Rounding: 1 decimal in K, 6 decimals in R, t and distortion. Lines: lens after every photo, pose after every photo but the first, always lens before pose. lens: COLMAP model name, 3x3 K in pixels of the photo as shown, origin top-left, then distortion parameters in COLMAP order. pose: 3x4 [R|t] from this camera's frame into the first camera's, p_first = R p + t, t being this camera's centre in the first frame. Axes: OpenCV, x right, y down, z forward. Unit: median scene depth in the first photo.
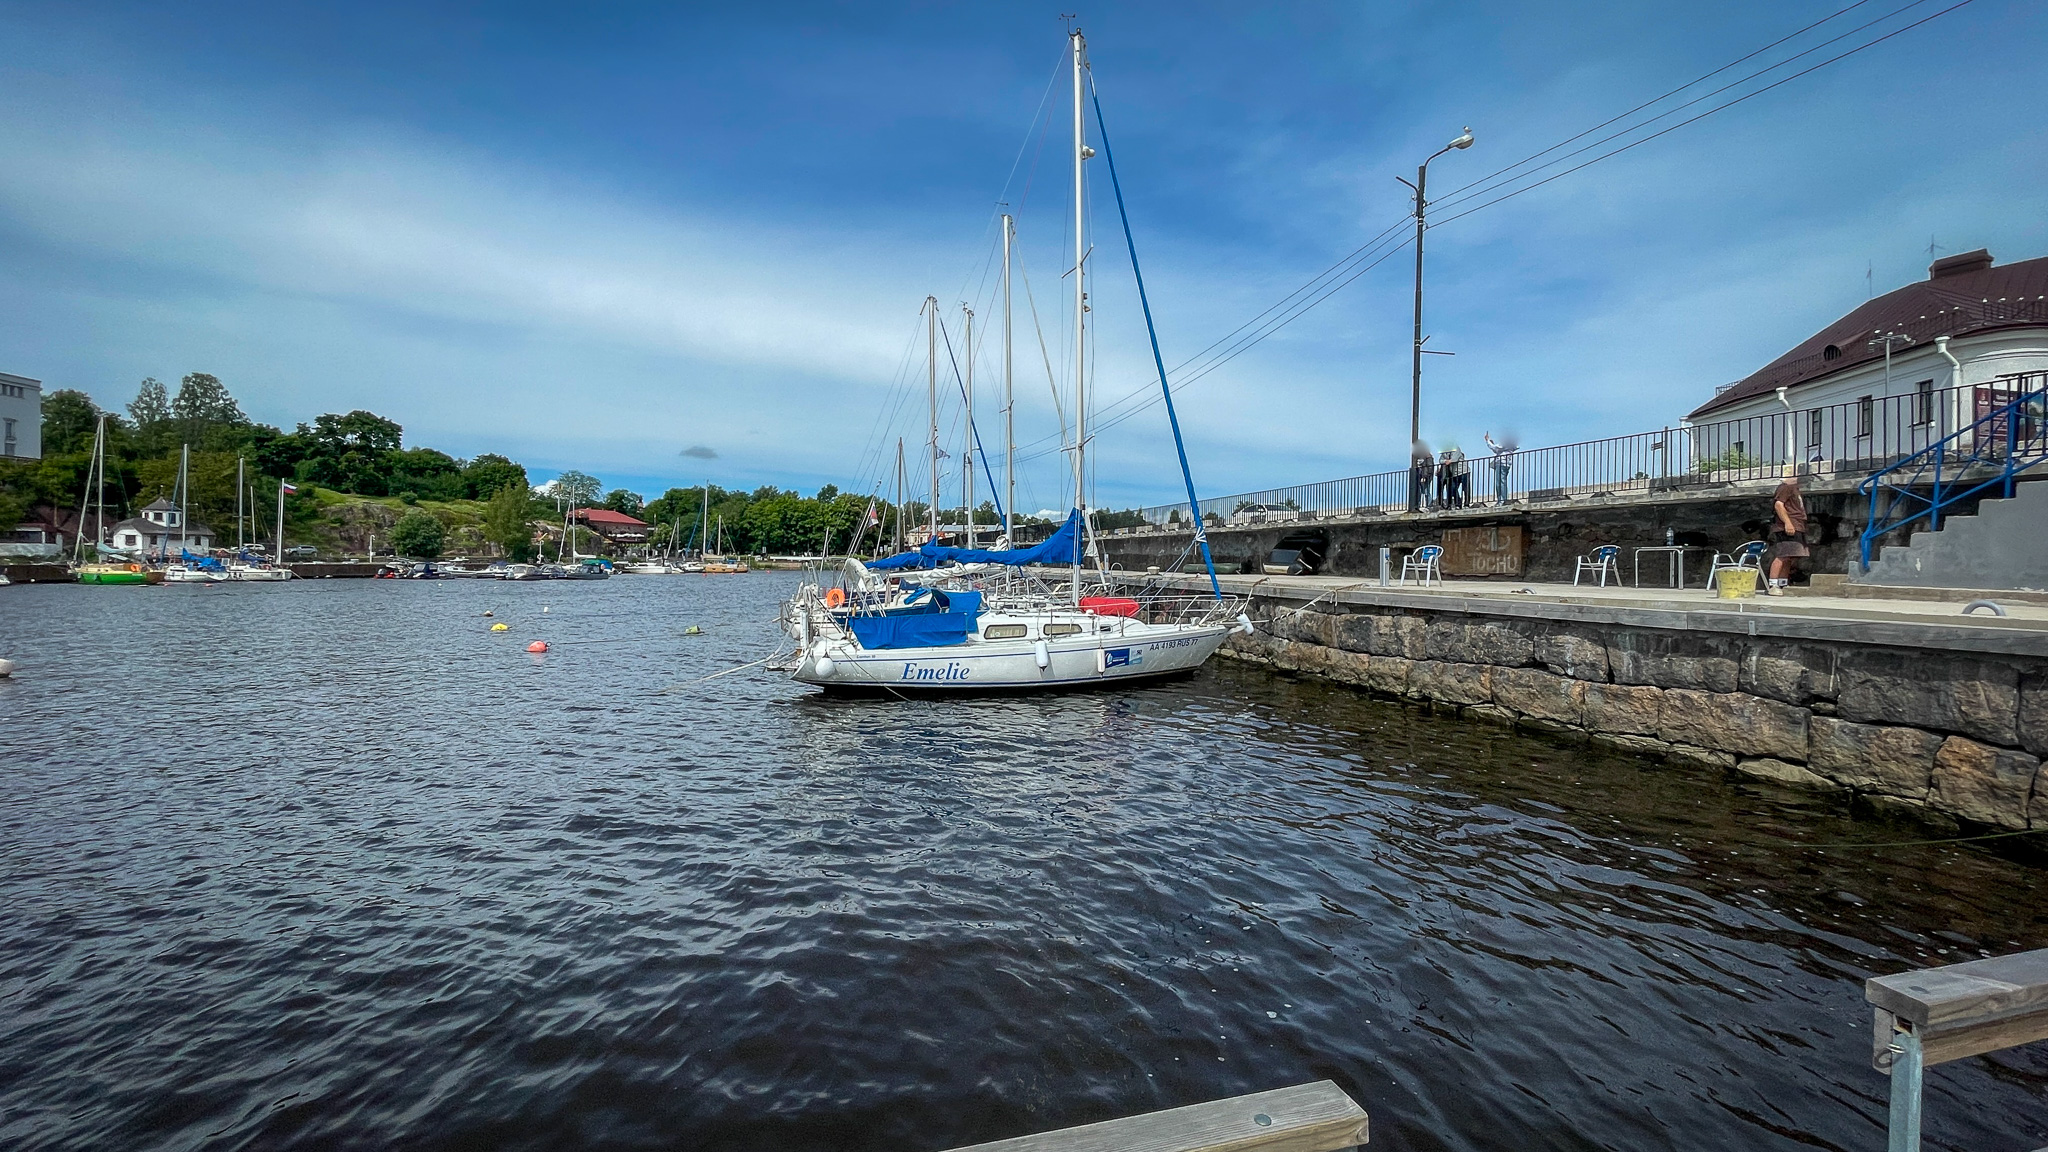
lens RADIAL K [[832.2, 0, 1018.1], [0, 832.2, 570.9], [0, 0, 1]] dist [-0.000322, -0.000760]
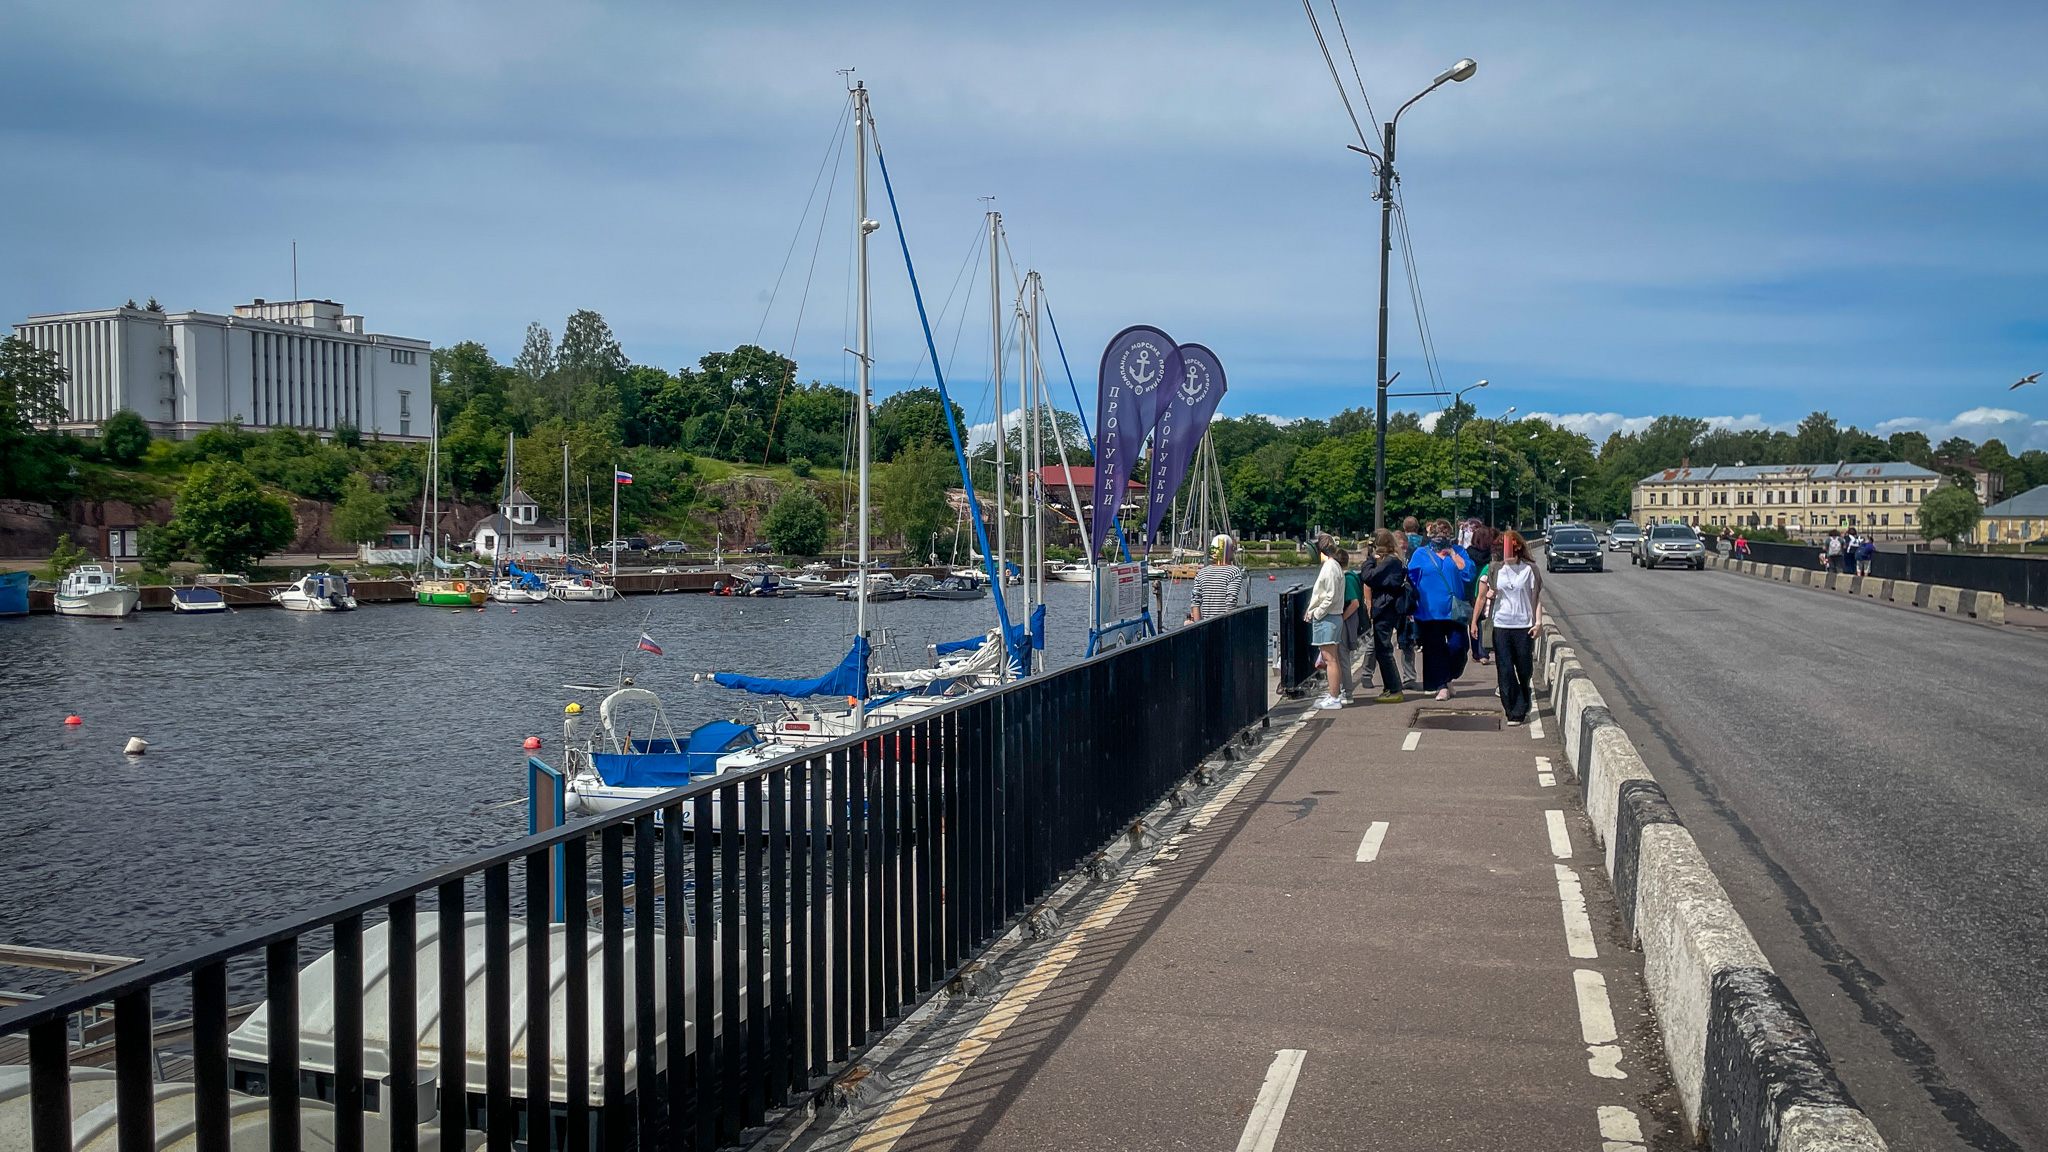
lens RADIAL K [[1581.7, 0, 1024.0], [0, 1581.7, 576.0], [0, 0, 1]] dist [0.089591, -0.111038]
pose [[0.852953, 0.005720, -0.521957, 0.134691], [0.003808, 0.999845, 0.017180, -0.020496], [0.521974, -0.016641, 0.852799, -0.040085]]
